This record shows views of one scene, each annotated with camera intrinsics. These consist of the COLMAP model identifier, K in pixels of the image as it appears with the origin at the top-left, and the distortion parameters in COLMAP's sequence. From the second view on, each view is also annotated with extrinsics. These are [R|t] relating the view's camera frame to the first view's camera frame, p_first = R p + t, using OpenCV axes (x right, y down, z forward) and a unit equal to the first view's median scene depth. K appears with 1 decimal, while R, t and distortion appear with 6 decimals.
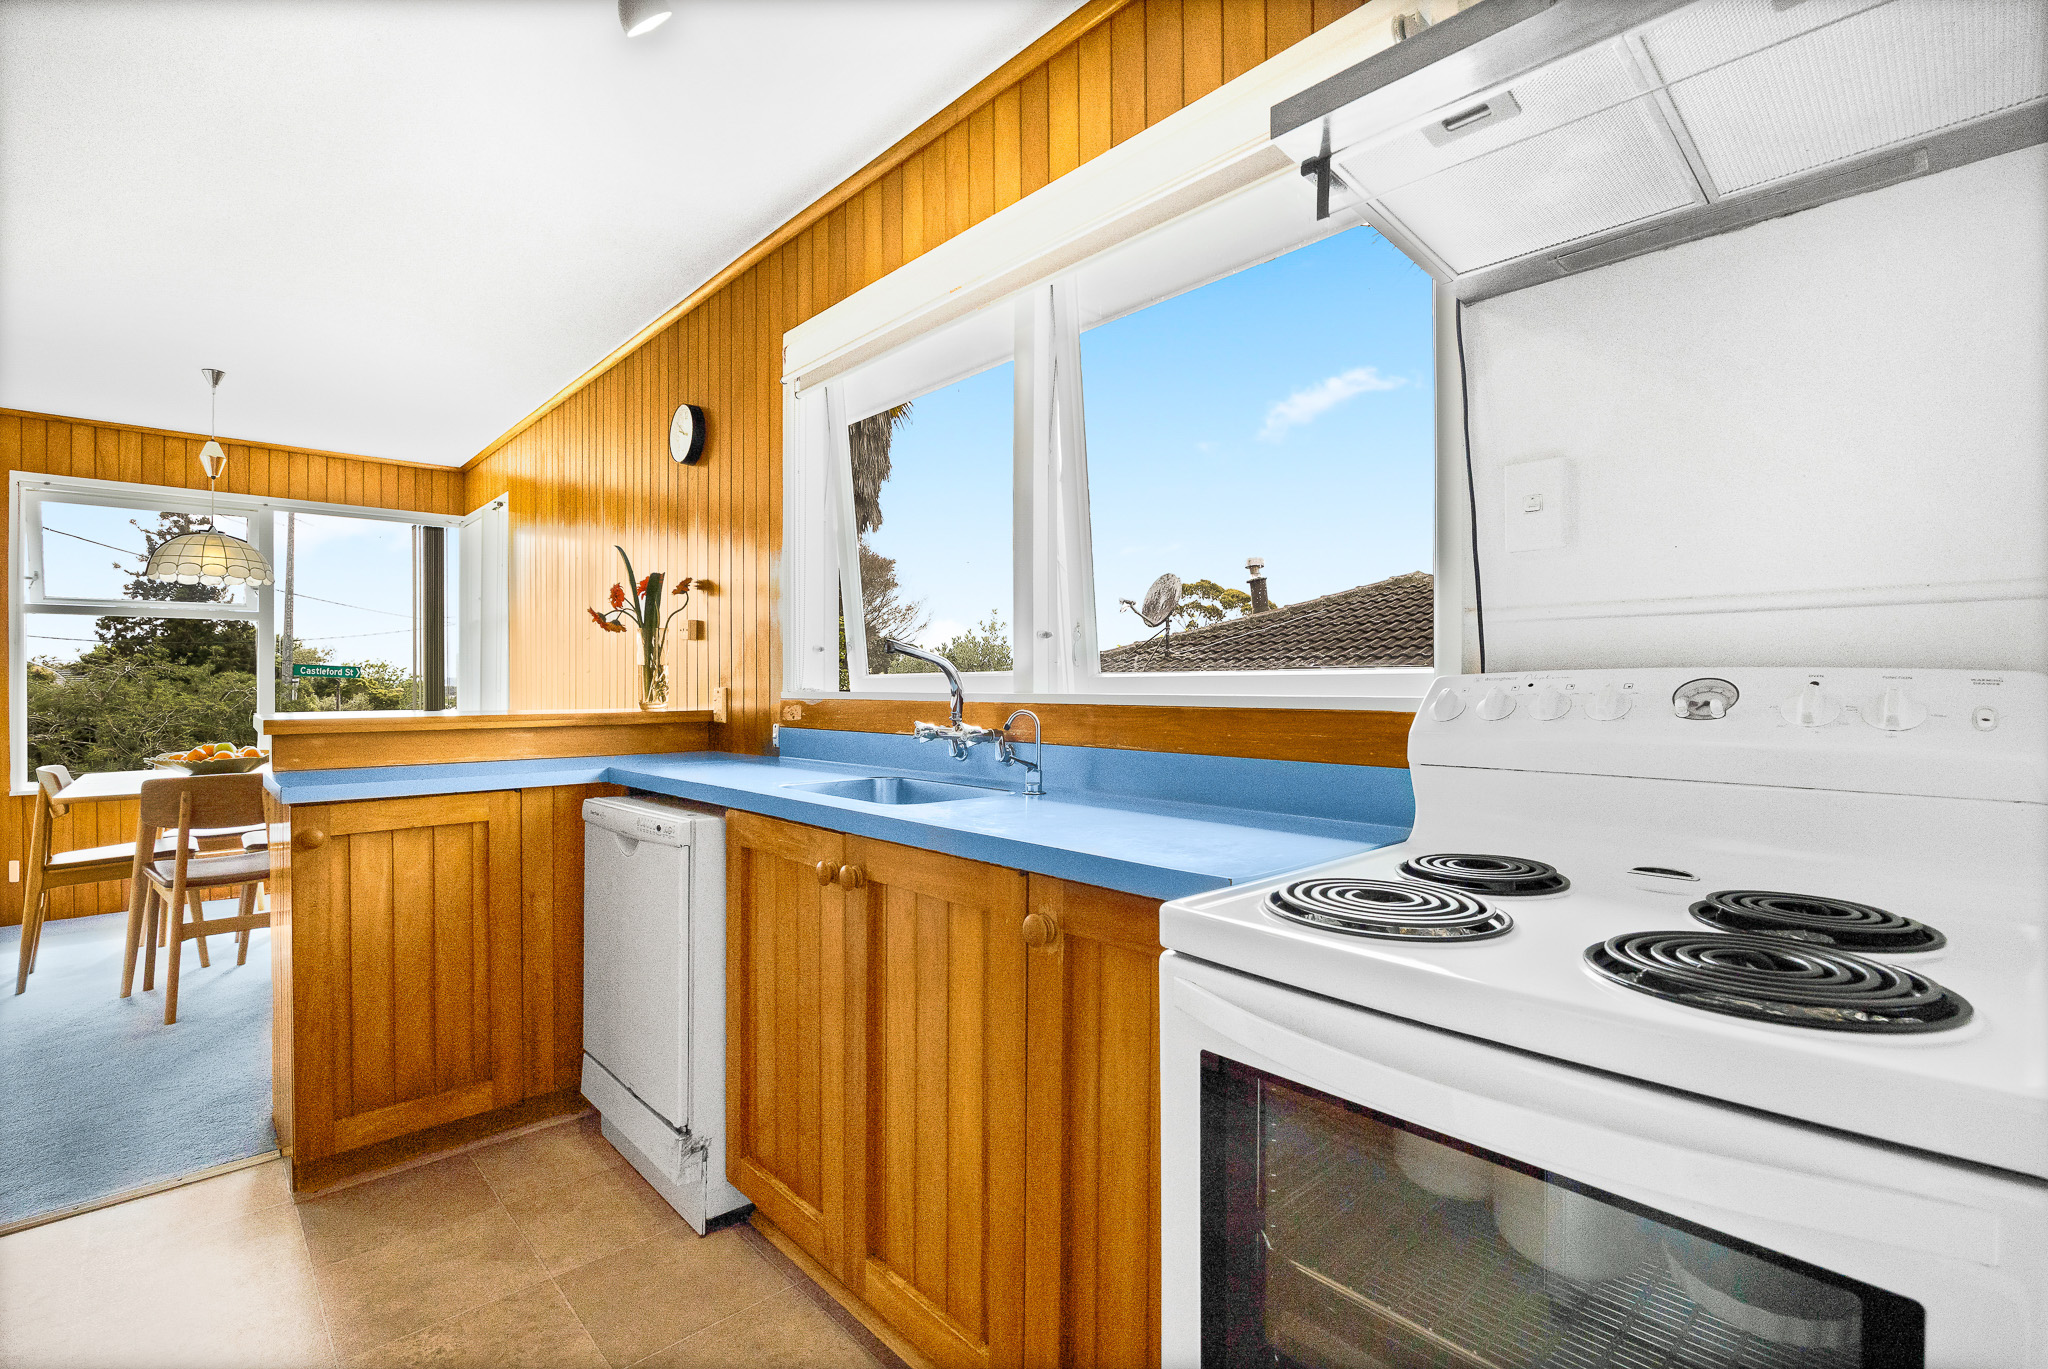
lens RADIAL K [[921.2, 0, 1021.1], [0, 921.2, 671.0], [0, 0, 1]] dist [-0.020073, 0.004438]
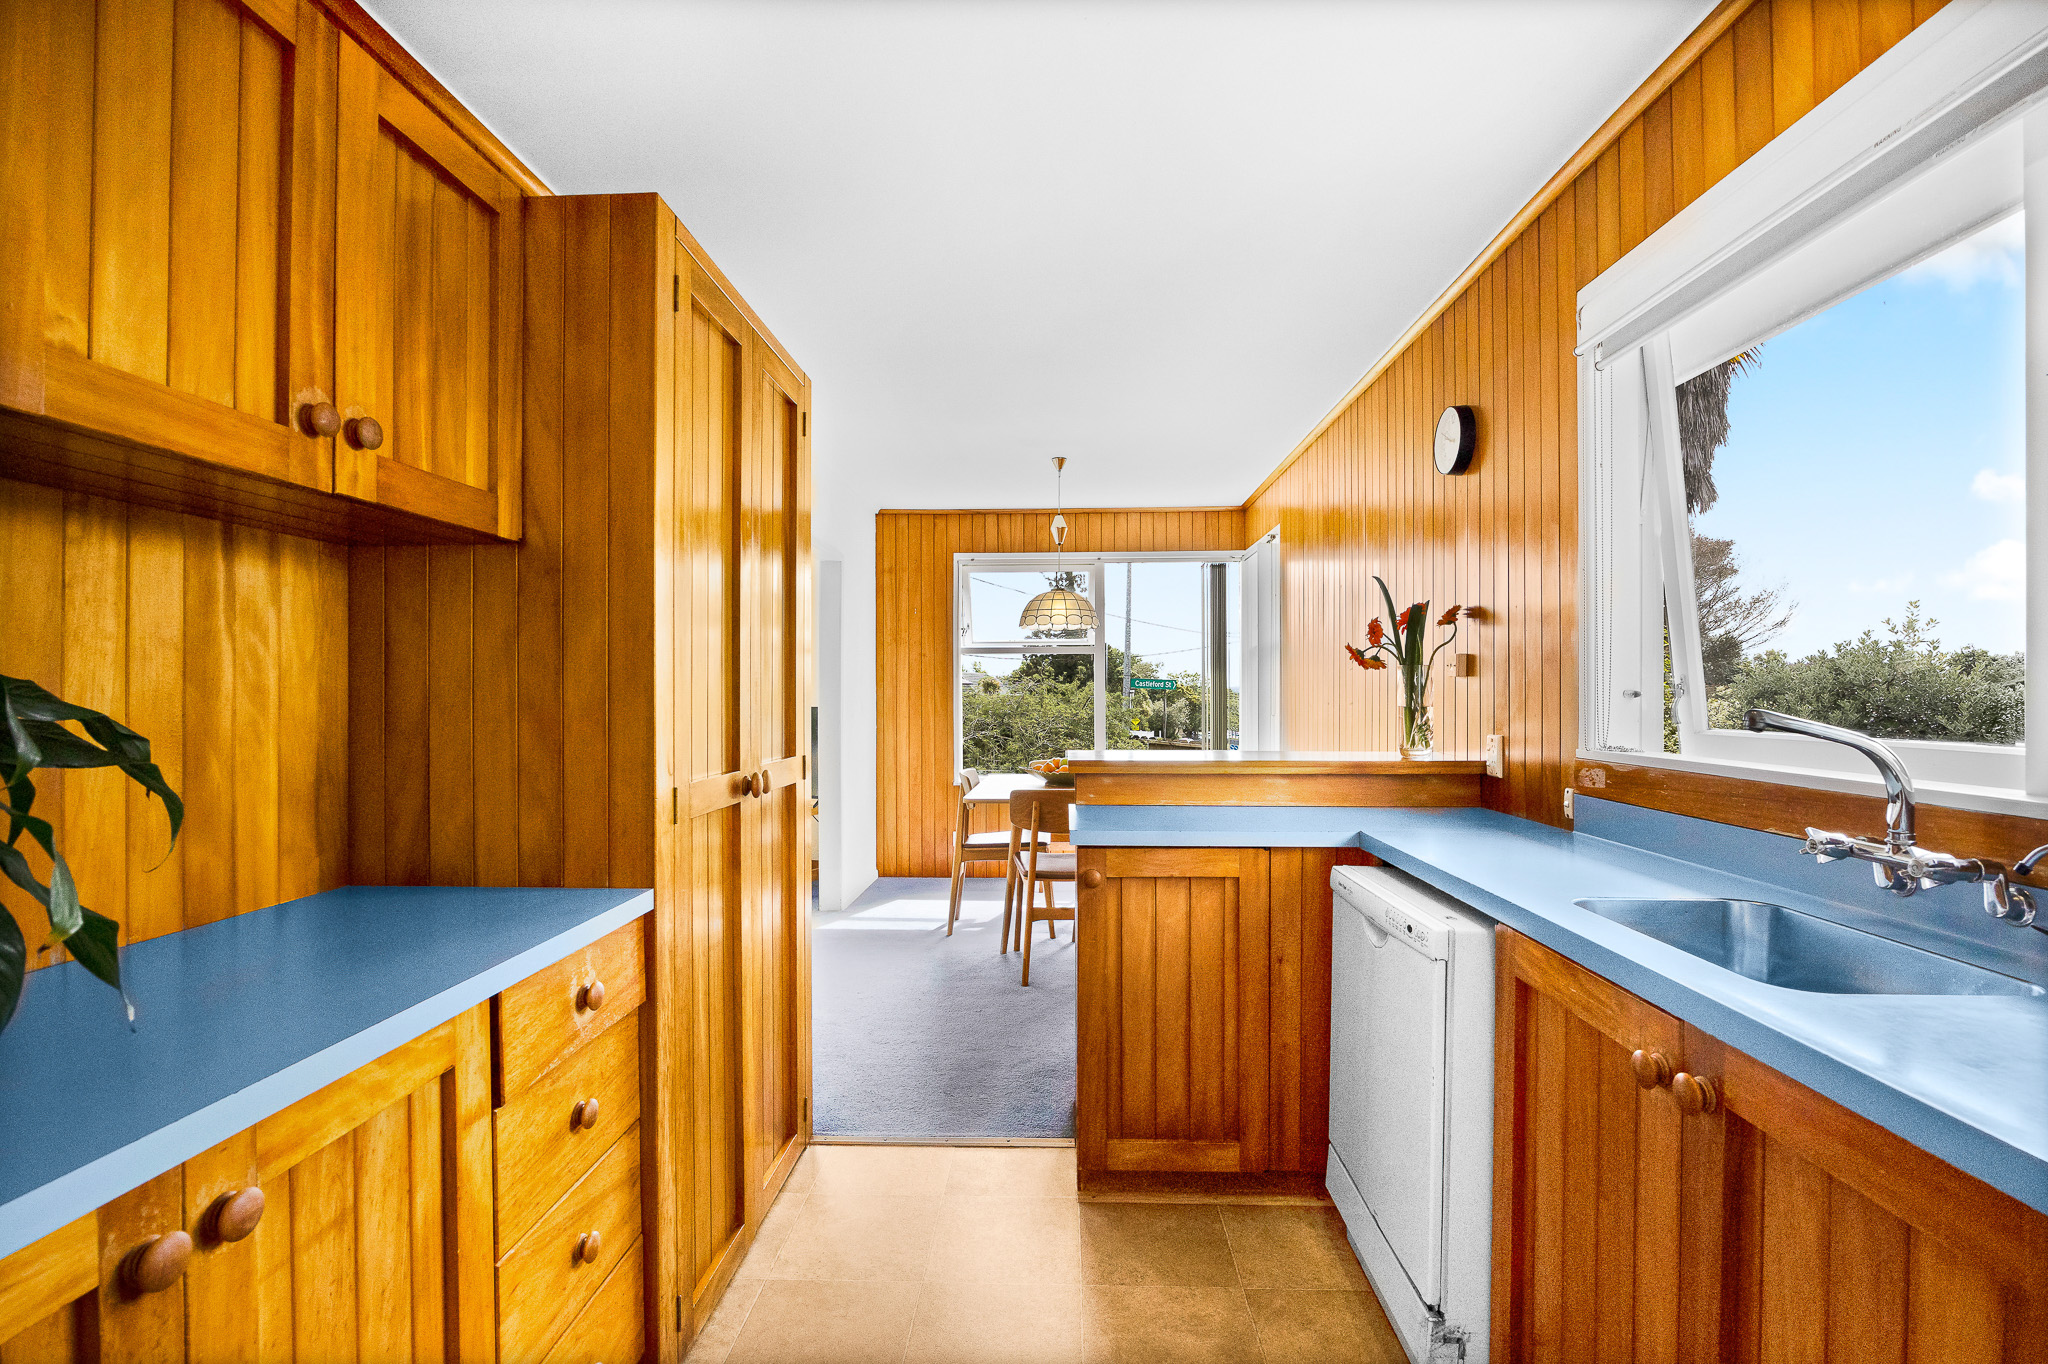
lens RADIAL K [[921.2, 0, 1021.1], [0, 921.2, 682.8], [0, 0, 1]] dist [-0.020073, 0.004438]
pose [[0.696745, 0.002070, -0.717316, -0.030997], [0.000933, 0.999992, 0.003792, -0.037718], [0.717318, -0.003311, 0.696738, 0.116956]]
